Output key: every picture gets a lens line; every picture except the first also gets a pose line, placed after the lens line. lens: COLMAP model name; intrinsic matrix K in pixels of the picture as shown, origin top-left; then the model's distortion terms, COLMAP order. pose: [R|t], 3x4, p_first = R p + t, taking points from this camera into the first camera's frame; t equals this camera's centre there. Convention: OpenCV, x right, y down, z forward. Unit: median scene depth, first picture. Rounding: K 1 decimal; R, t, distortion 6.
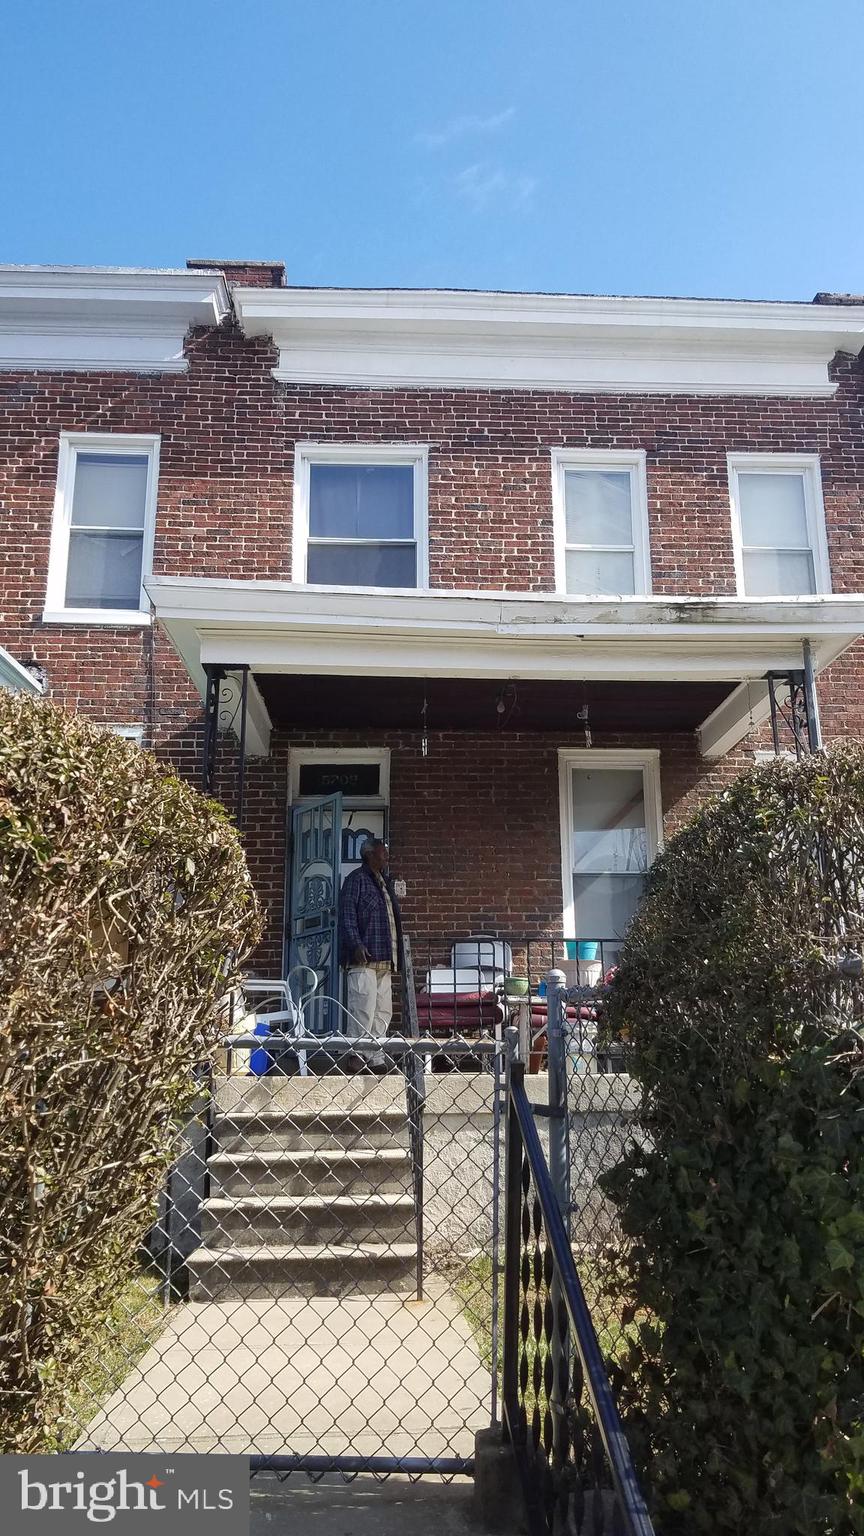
lens RADIAL K [[1212.9, 0, 432.0], [0, 1212.9, 768.0], [0, 0, 1]] dist [0.098591, -0.220306]
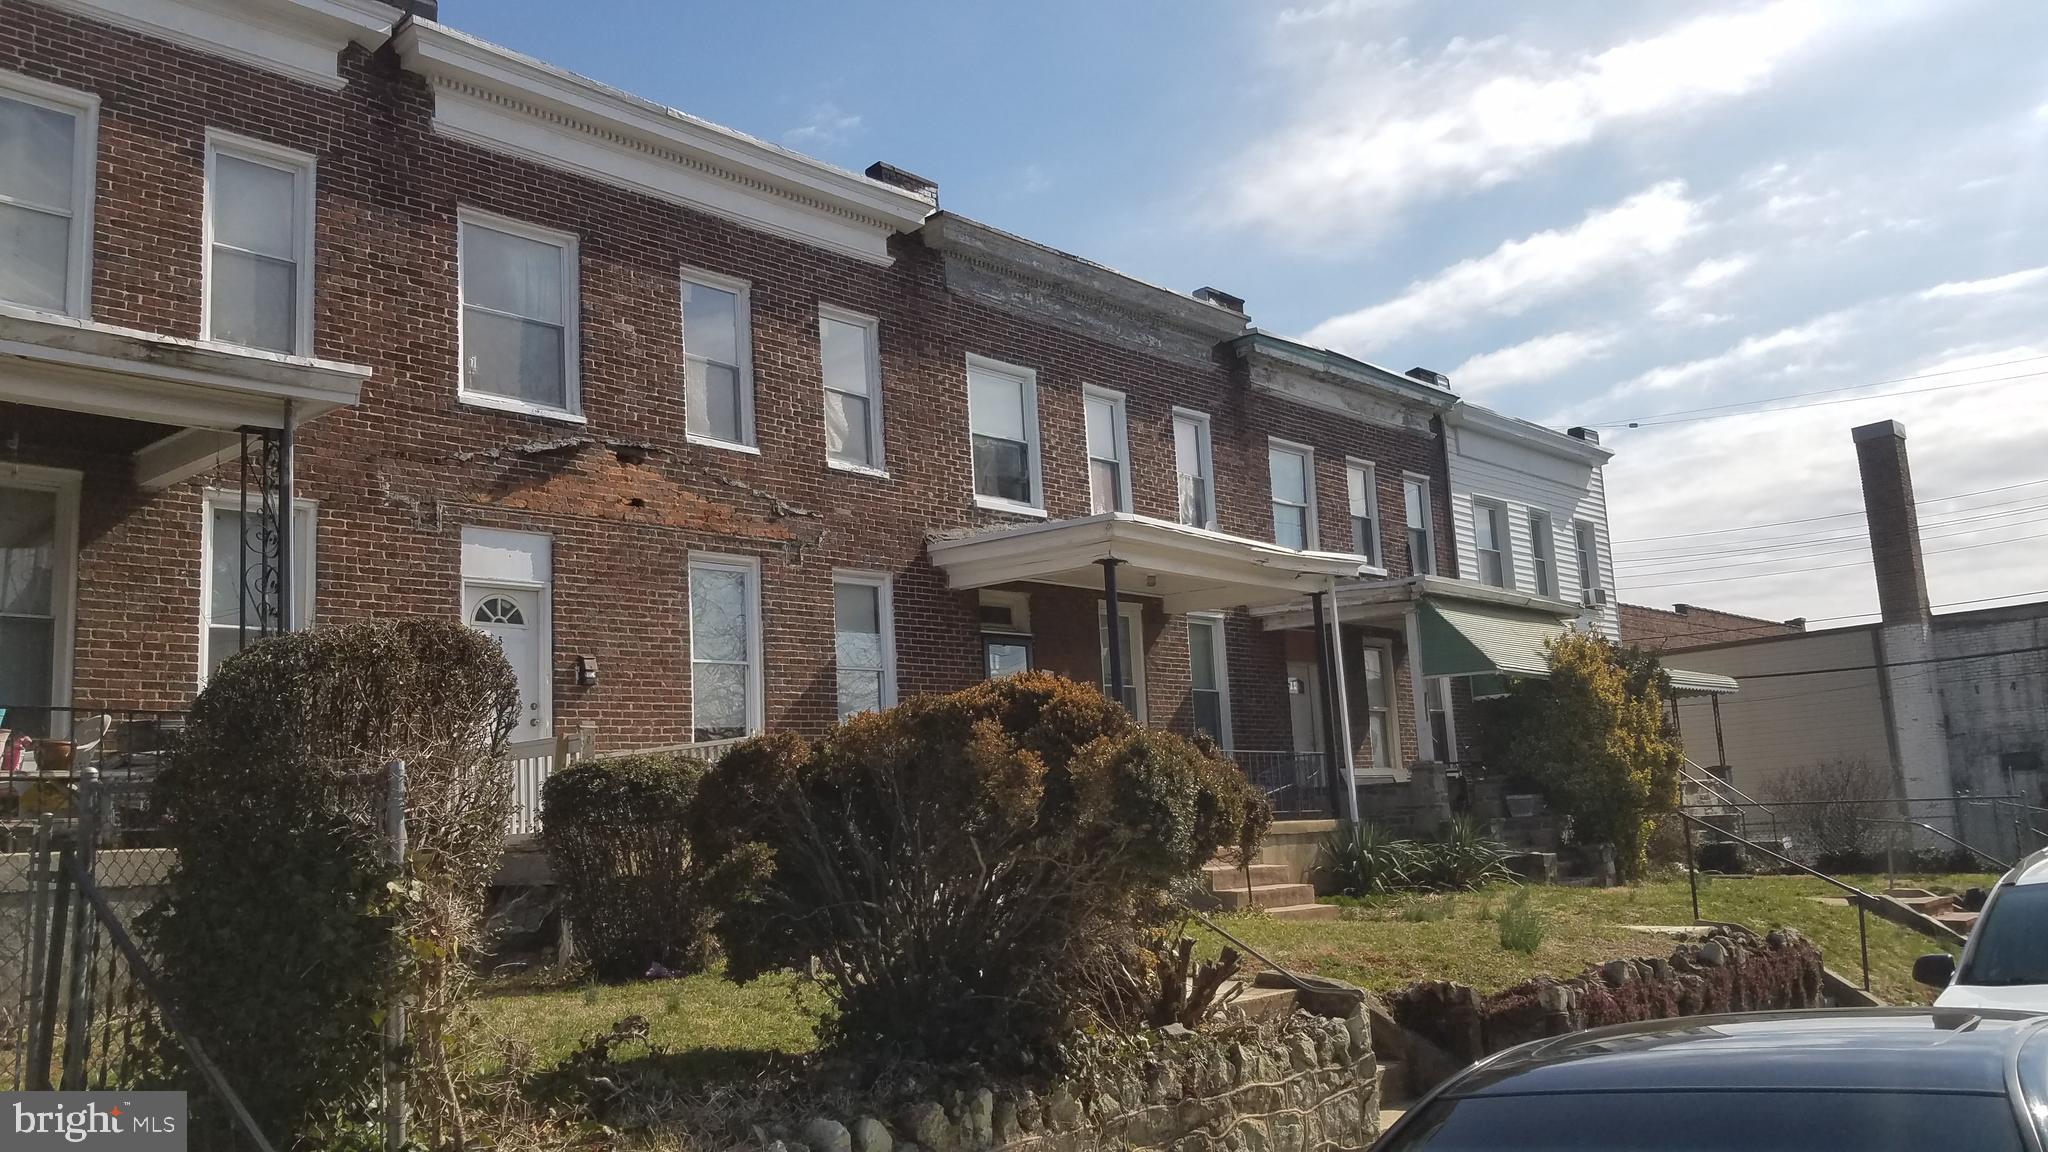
lens RADIAL K [[1647.7, 0, 1024.0], [0, 1647.7, 576.0], [0, 0, 1]] dist [0.064400, -0.073052]
pose [[0.722738, 0.079799, 0.686499, -0.119473], [-0.138098, 0.989954, 0.030316, -0.064020], [-0.677184, -0.116715, 0.726498, -0.261416]]
